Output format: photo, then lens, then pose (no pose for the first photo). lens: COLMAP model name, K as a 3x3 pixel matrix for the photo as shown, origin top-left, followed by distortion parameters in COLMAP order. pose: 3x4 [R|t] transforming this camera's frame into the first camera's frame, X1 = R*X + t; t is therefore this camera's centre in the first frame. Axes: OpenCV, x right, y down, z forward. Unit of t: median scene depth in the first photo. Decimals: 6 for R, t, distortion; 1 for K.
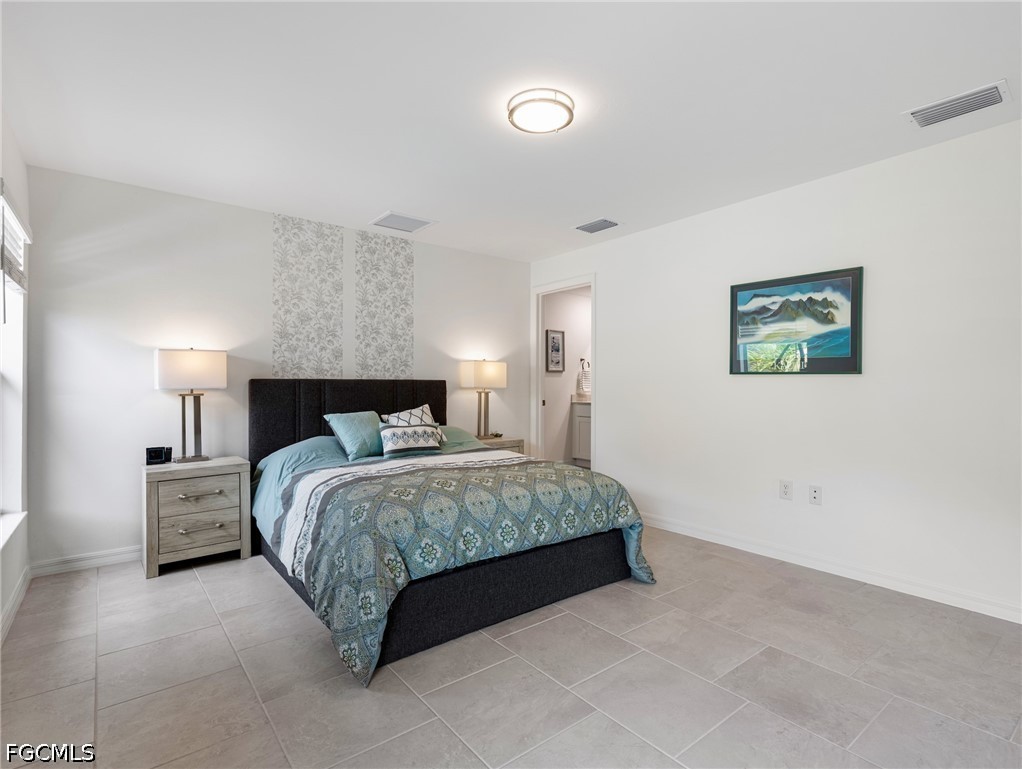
lens RADIAL K [[518.8, 0, 517.6], [0, 518.8, 379.4], [0, 0, 1]] dist [0.012765, -0.004403]
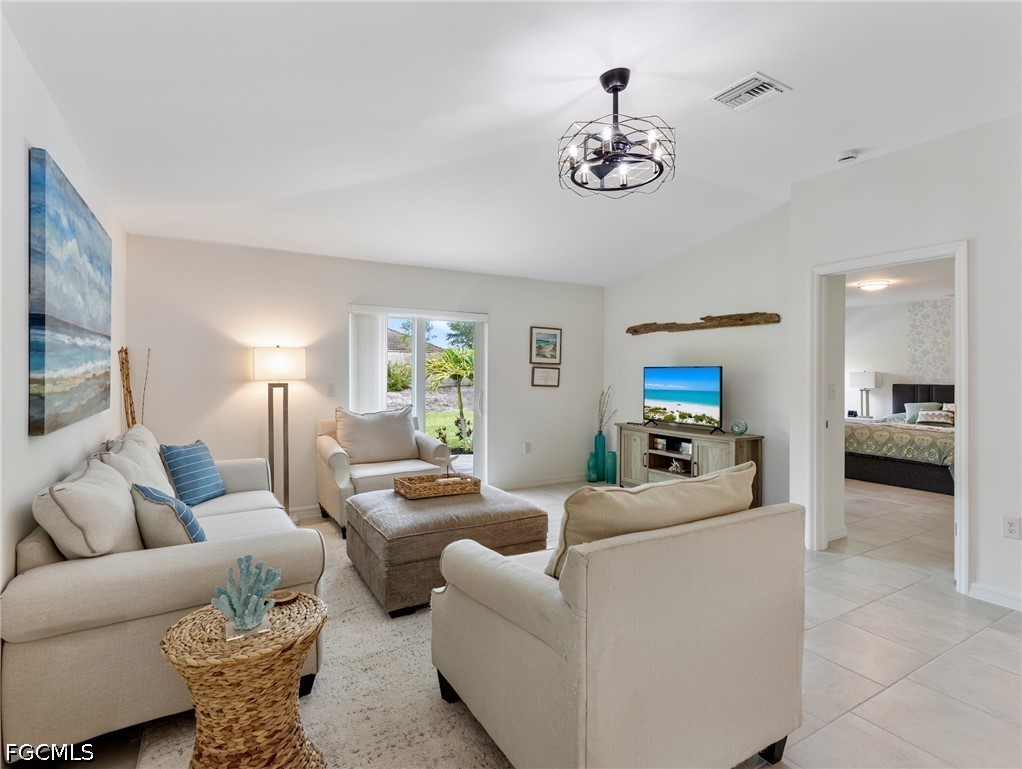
lens RADIAL K [[518.8, 0, 510.0], [0, 518.8, 376.4], [0, 0, 1]] dist [0.012765, -0.004403]
pose [[-0.137984, 0.002634, -0.990431, 1.991896], [0.010270, 0.999947, 0.001229, -0.055721], [0.990381, -0.010002, -0.138003, -0.298506]]
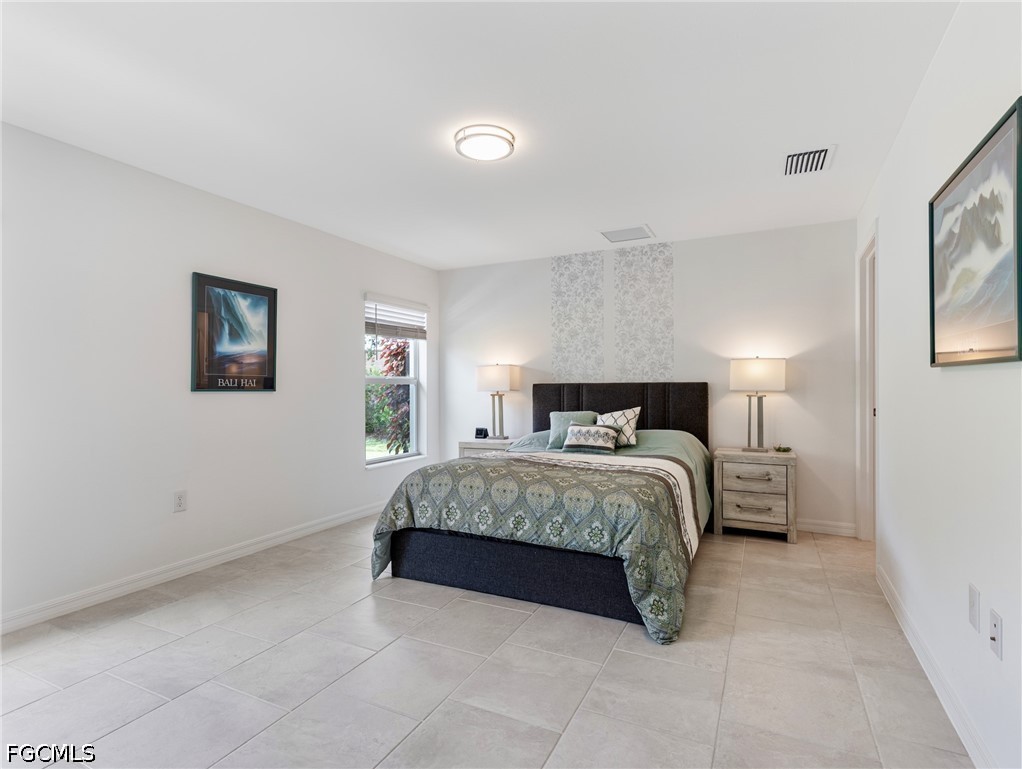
lens RADIAL K [[518.8, 0, 514.6], [0, 518.8, 382.5], [0, 0, 1]] dist [0.012765, -0.004403]
pose [[0.424097, -0.011541, -0.905543, 0.748111], [0.016159, 0.999856, -0.005175, 0.001794], [0.905473, -0.012438, 0.424222, 0.405960]]
